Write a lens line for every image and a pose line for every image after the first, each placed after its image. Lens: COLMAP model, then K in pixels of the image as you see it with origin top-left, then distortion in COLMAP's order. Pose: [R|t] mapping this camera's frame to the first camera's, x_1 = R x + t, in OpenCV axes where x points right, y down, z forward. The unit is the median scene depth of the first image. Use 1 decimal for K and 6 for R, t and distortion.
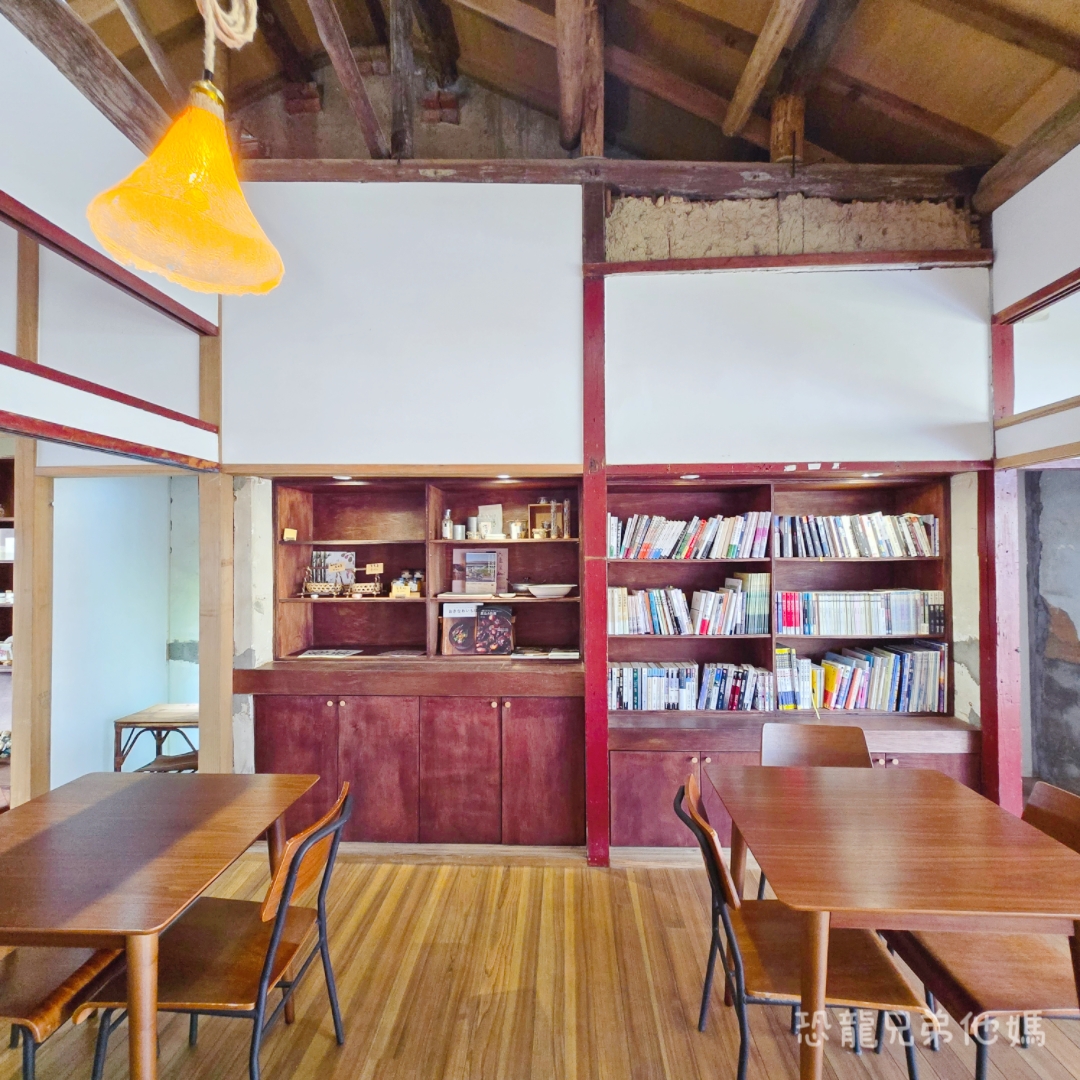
lens RADIAL K [[566.2, 0, 543.5], [0, 566.2, 546.3], [0, 0, 1]] dist [0.016047, -0.018962]
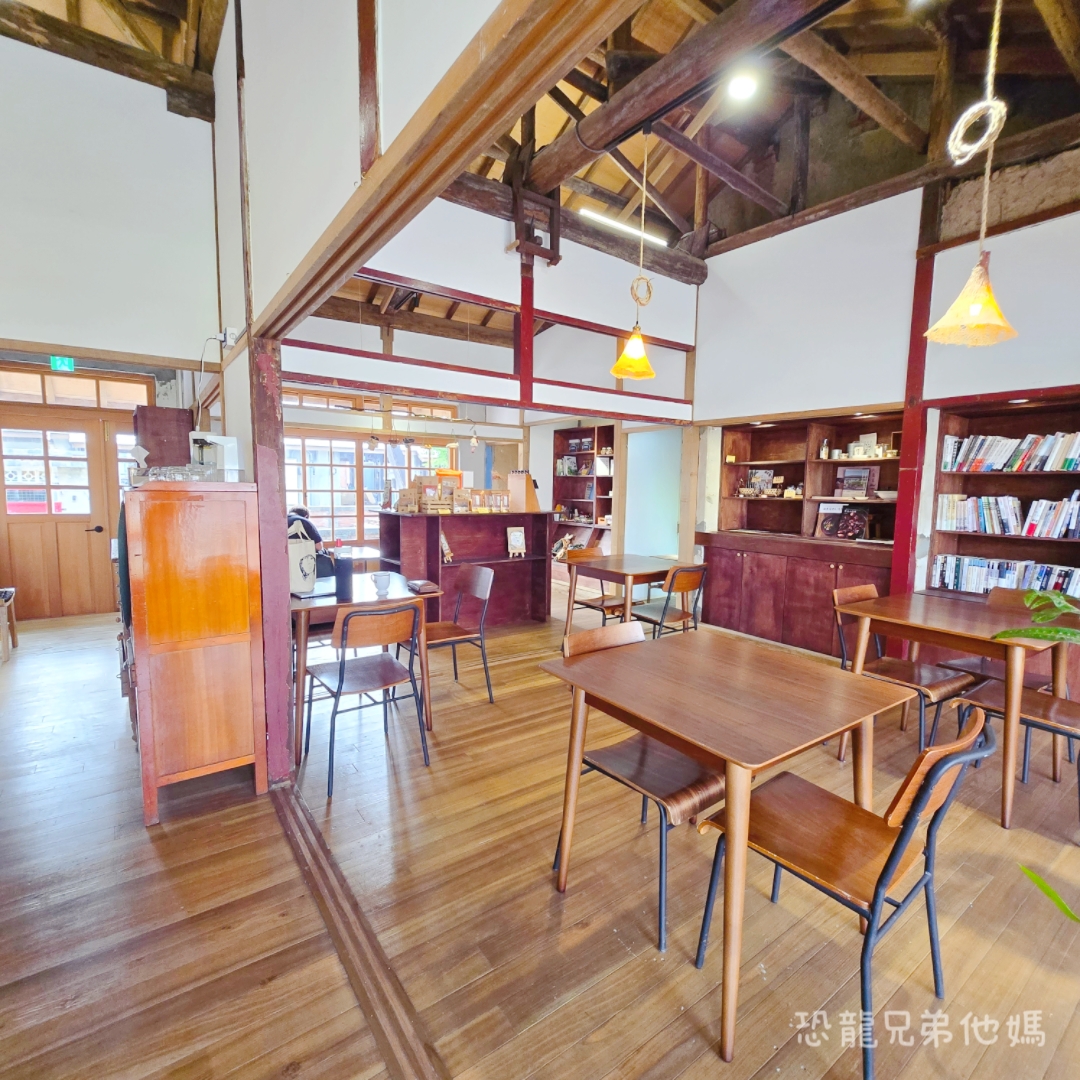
lens RADIAL K [[566.2, 0, 543.5], [0, 566.2, 546.3], [0, 0, 1]] dist [0.016047, -0.018962]
pose [[0.614173, 0.095645, -0.783354, 0.587606], [-0.008431, 0.993367, 0.114677, 0.050783], [0.789127, -0.063827, 0.610905, -0.517803]]
